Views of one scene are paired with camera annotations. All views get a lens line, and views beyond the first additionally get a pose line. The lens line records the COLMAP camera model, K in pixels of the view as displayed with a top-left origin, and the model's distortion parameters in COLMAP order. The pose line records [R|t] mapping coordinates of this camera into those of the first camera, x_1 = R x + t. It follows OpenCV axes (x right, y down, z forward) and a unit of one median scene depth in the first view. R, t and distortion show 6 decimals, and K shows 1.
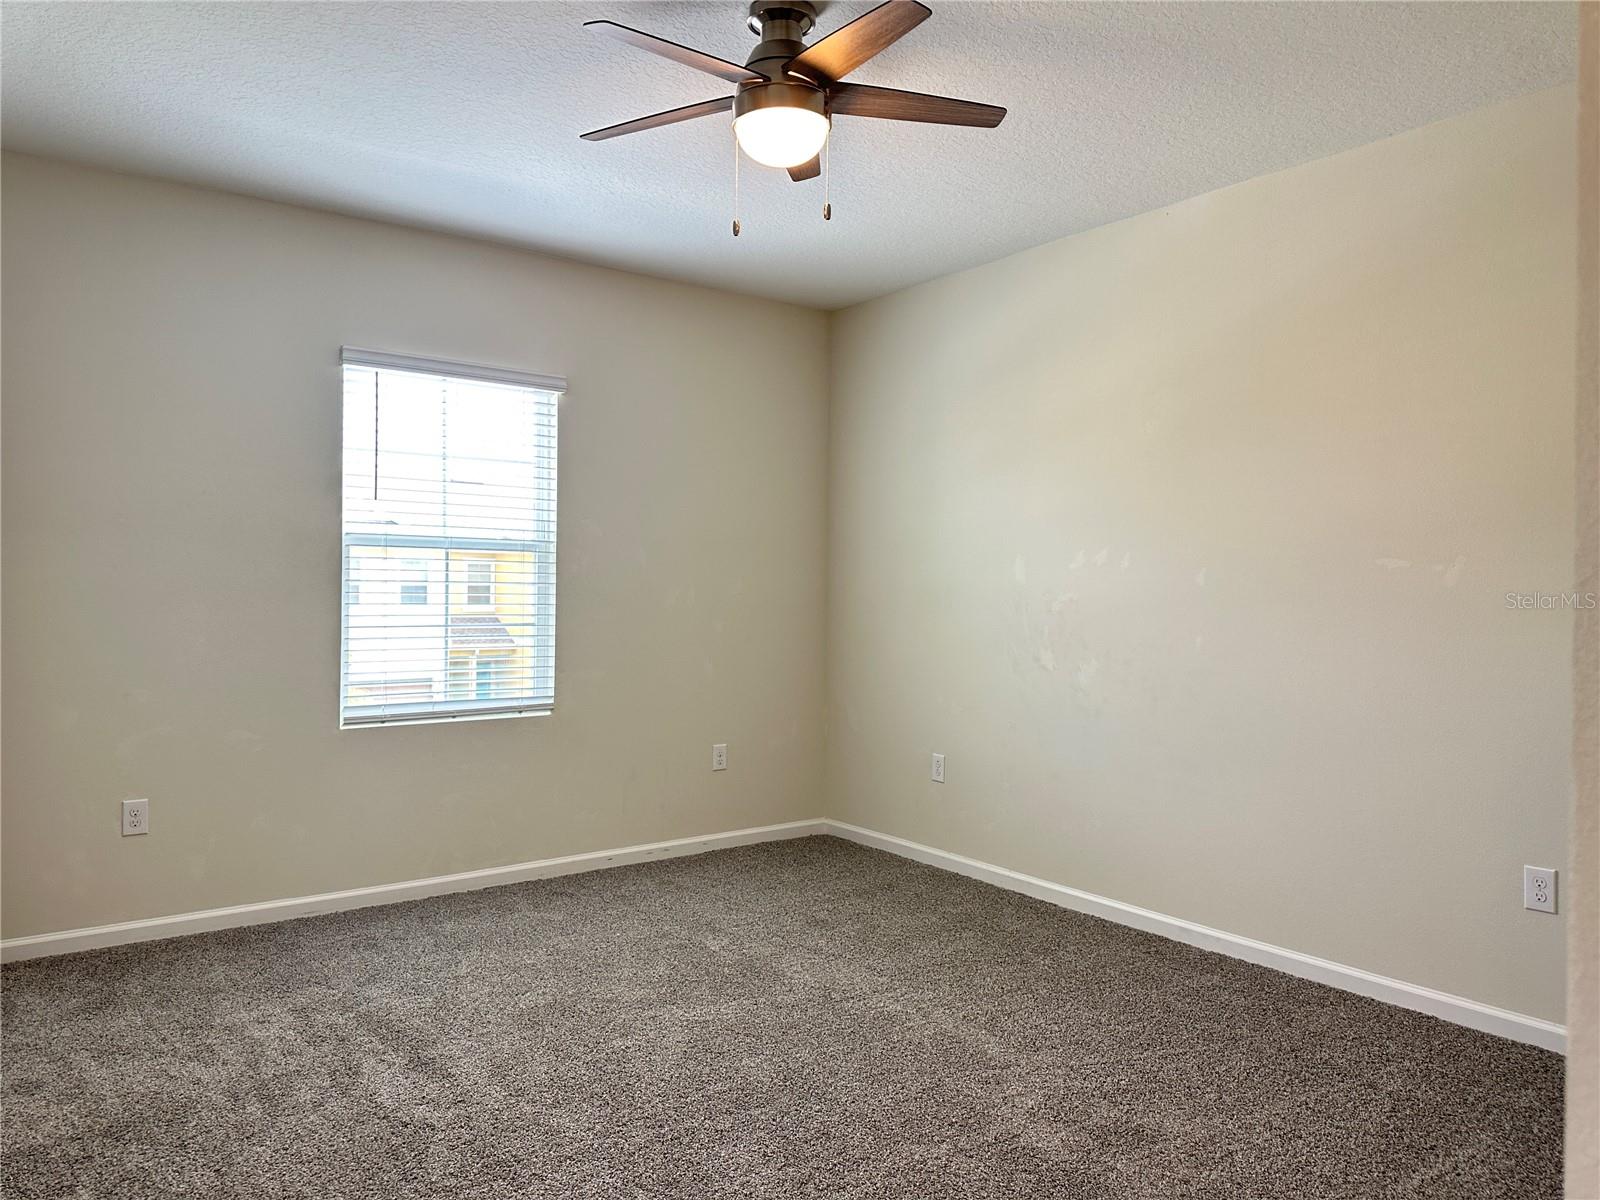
lens RADIAL K [[1128.7, 0, 794.6], [0, 1128.7, 603.5], [0, 0, 1]] dist [0.074568, -0.093011]
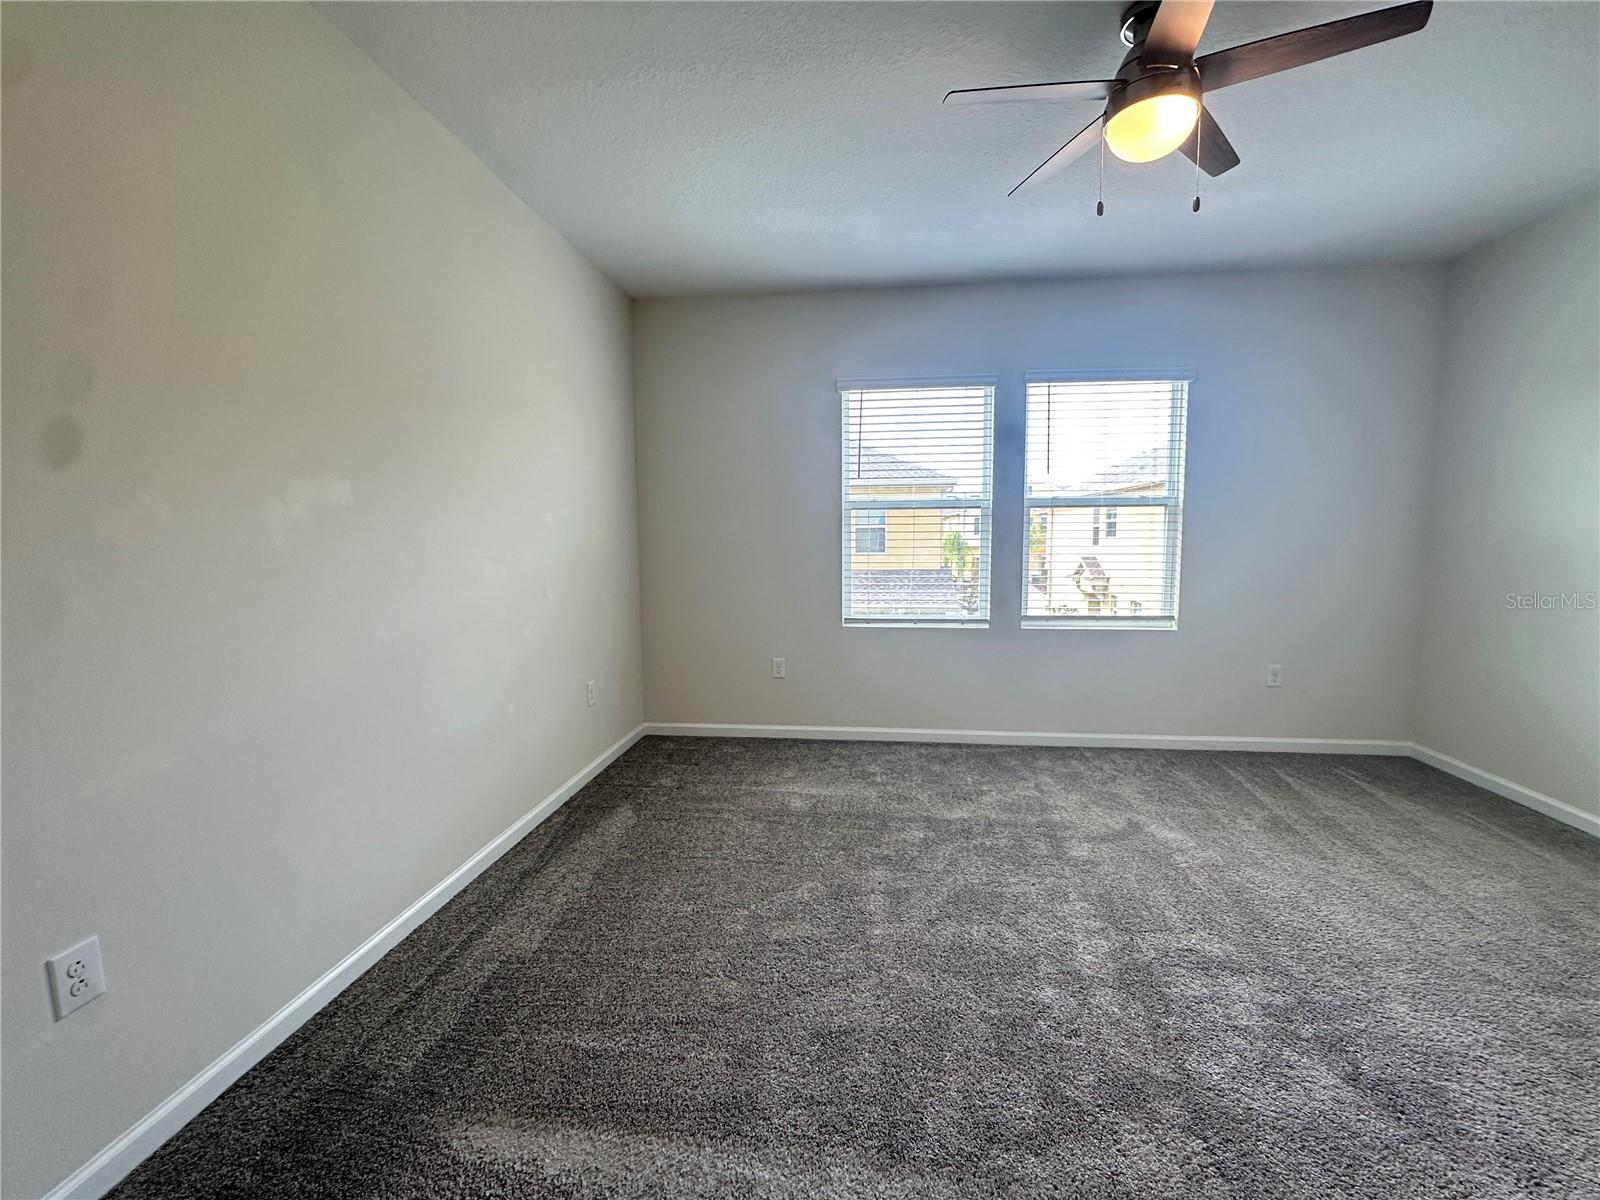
lens RADIAL K [[758.6, 0, 800.0], [0, 758.6, 600.0], [0, 0, 1]] dist [-0.002606, 0.000335]
pose [[0.718856, 0.048574, -0.693460, 0.113879], [0.002279, 0.997386, 0.072225, -0.000834], [0.695155, -0.053500, 0.716866, 0.083246]]
